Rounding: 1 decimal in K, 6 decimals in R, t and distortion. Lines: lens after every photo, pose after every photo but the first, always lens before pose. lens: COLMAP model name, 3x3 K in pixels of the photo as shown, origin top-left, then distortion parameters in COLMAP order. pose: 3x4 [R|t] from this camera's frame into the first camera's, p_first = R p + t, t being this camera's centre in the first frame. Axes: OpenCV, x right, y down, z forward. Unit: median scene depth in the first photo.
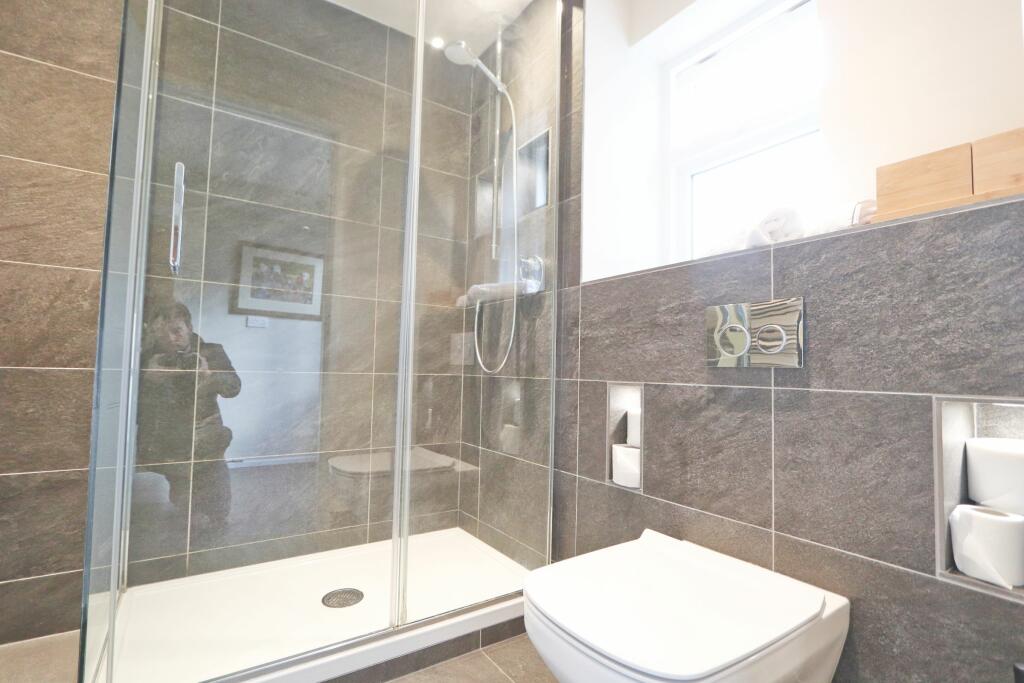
lens RADIAL K [[470.0, 0, 511.5], [0, 470.0, 343.1], [0, 0, 1]] dist [-0.008155, 0.000678]
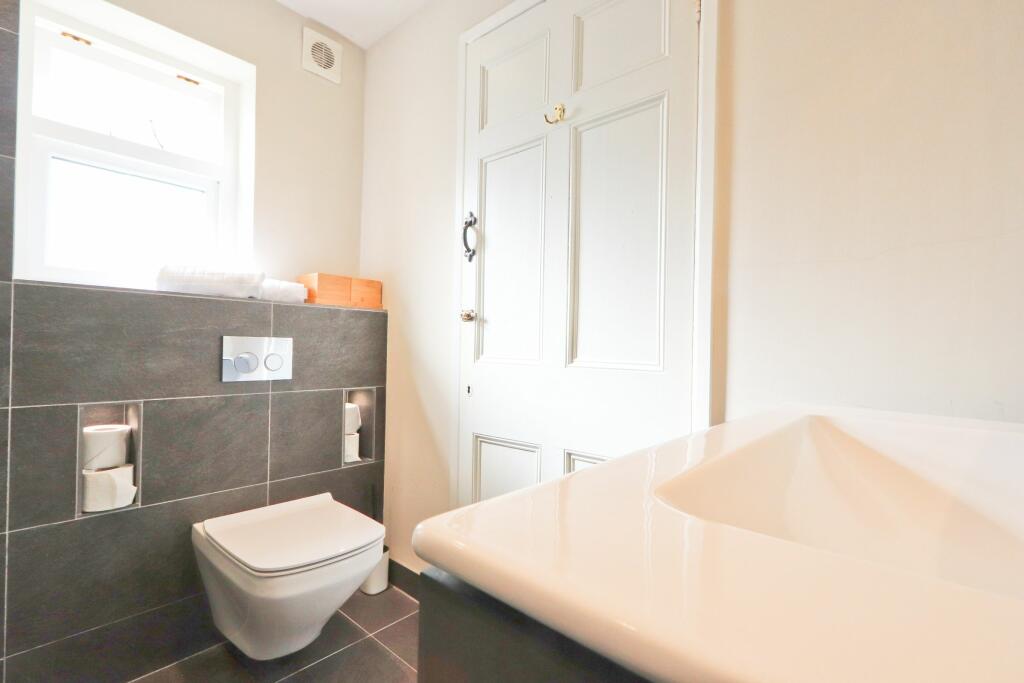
lens RADIAL K [[470.0, 0, 511.6], [0, 470.0, 345.4], [0, 0, 1]] dist [-0.008155, 0.000678]
pose [[-0.249823, -0.011714, 0.968221, -1.053187], [-0.070012, 0.997528, -0.005996, -0.099524], [-0.965757, -0.069285, -0.250026, 0.553563]]
